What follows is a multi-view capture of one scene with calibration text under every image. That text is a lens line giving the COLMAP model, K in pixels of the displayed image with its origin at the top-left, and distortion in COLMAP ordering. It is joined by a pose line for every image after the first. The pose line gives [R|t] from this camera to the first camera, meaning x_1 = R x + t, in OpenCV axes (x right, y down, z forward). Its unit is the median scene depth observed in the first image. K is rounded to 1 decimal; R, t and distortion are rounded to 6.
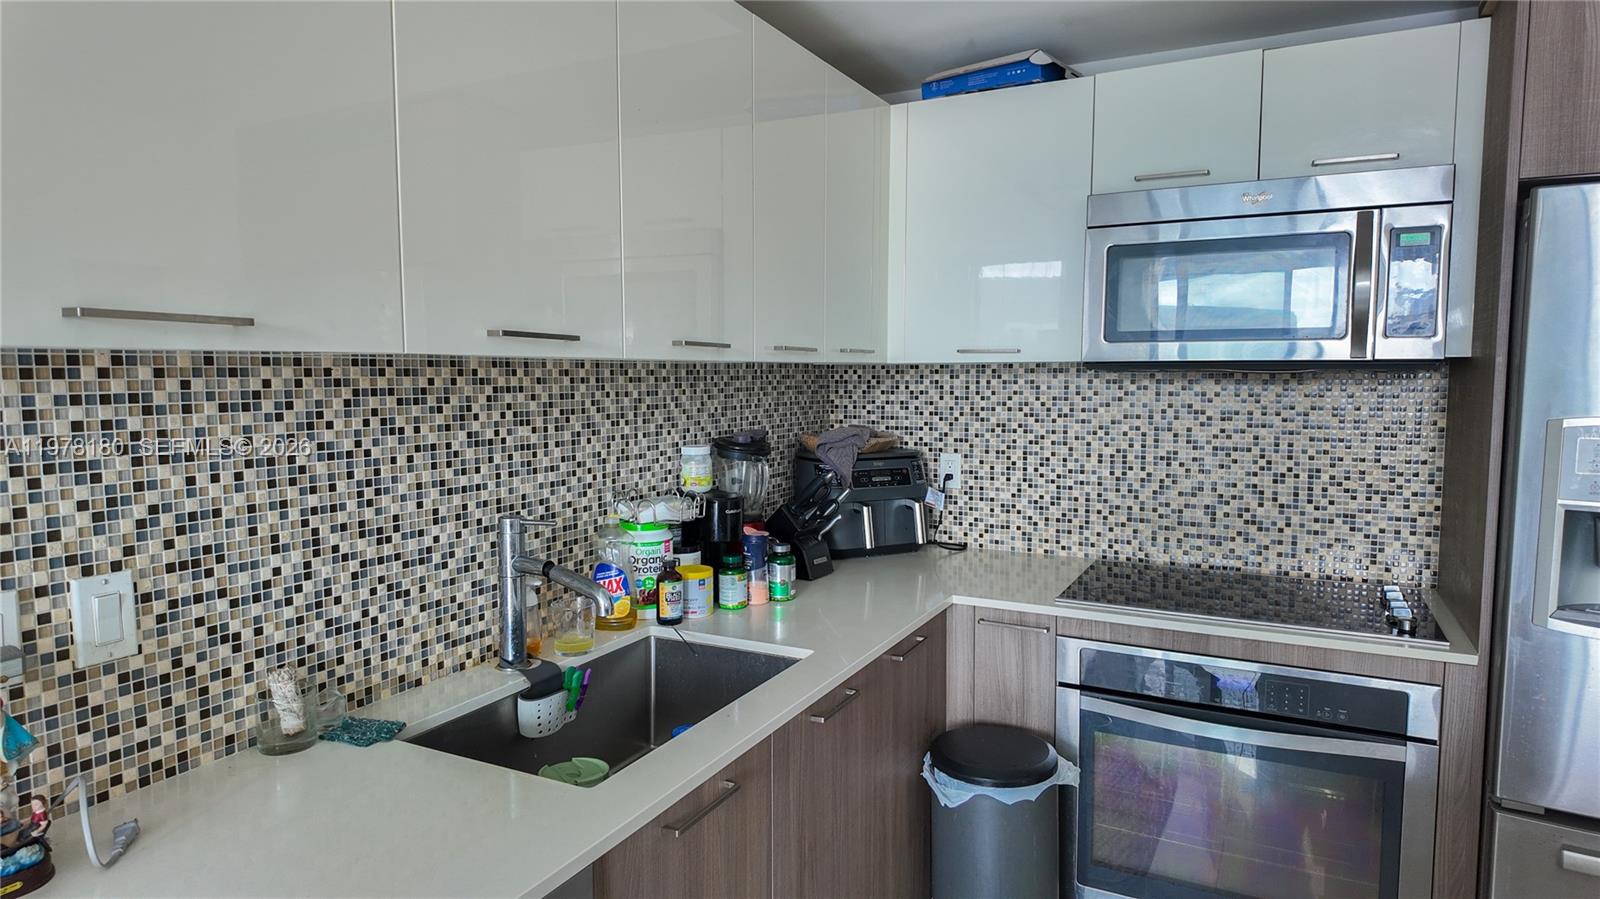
lens RADIAL K [[929.4, 0, 796.1], [0, 929.4, 447.7], [0, 0, 1]] dist [0.072952, -0.088730]
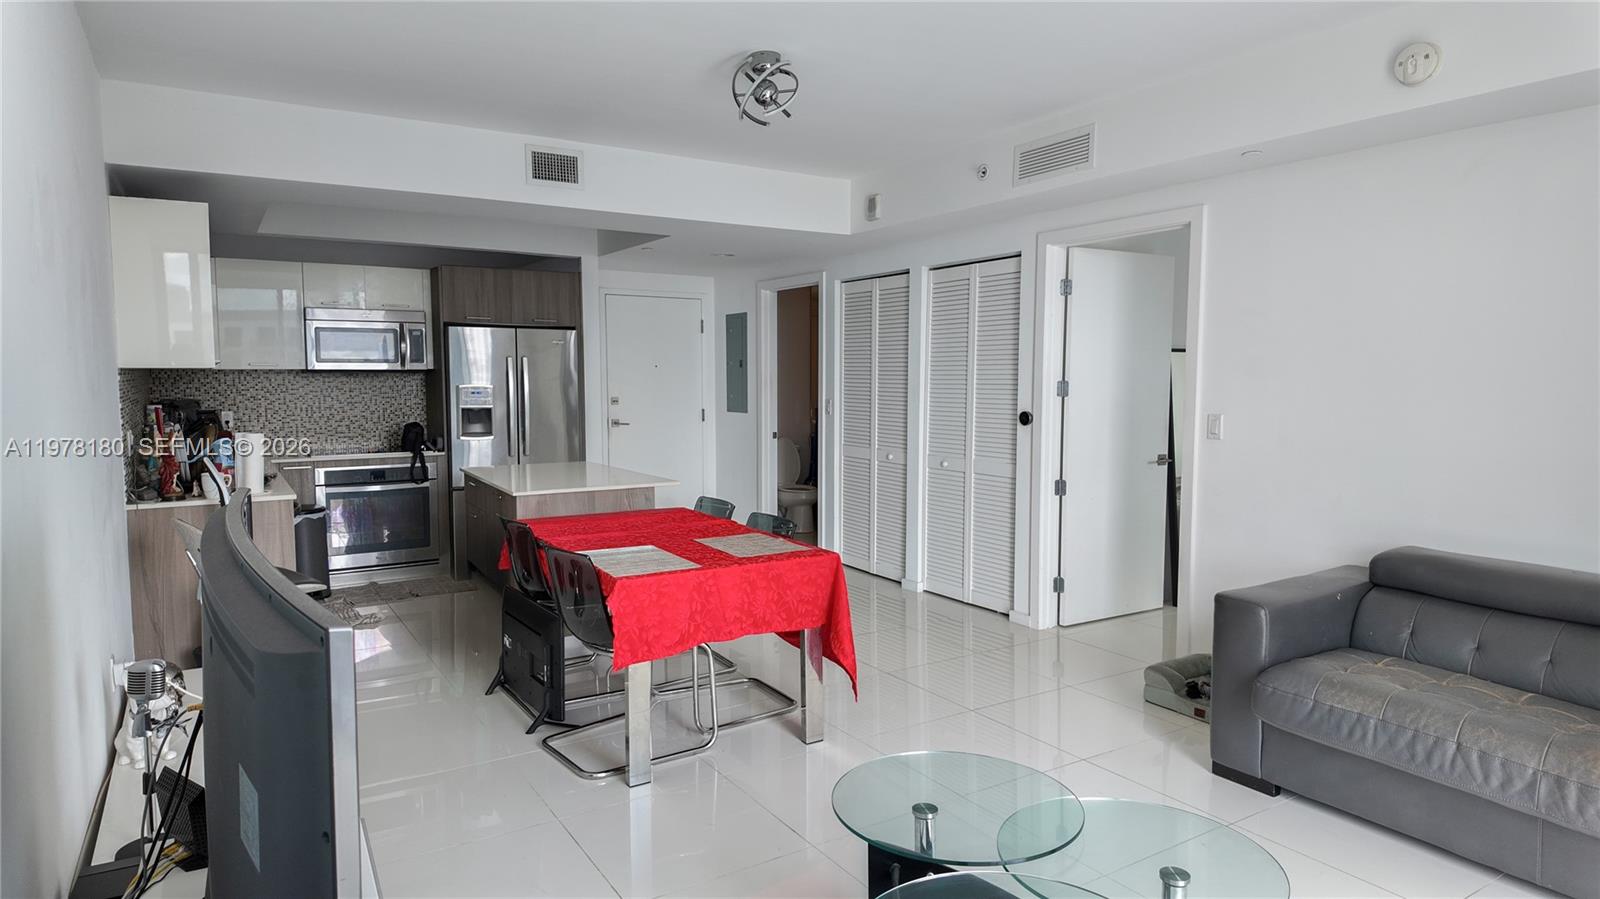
lens RADIAL K [[929.4, 0, 796.1], [0, 929.4, 447.7], [0, 0, 1]] dist [0.072952, -0.088730]
pose [[0.504014, -0.068023, 0.861013, -1.299268], [0.072714, 0.996696, 0.036177, 0.132265], [-0.860629, 0.044374, 0.507295, -1.527134]]
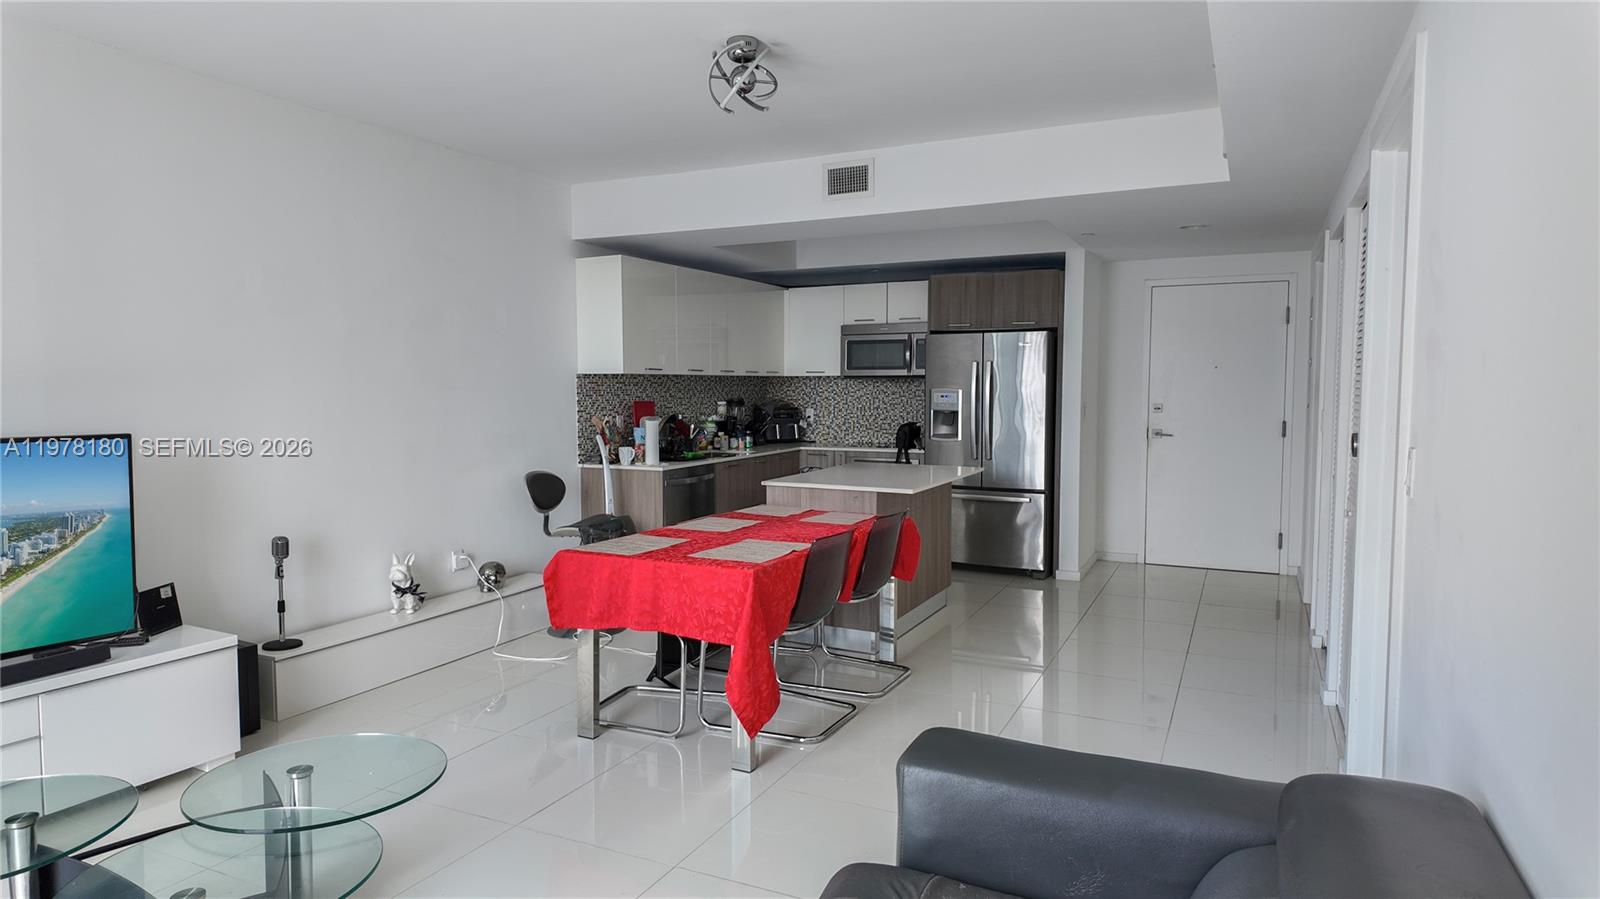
lens RADIAL K [[929.4, 0, 796.1], [0, 929.4, 447.7], [0, 0, 1]] dist [0.072952, -0.088730]
pose [[0.999650, -0.002976, 0.026298, 0.063449], [0.003366, 0.999885, -0.014787, 0.202925], [-0.026251, 0.014870, 0.999545, -2.192355]]
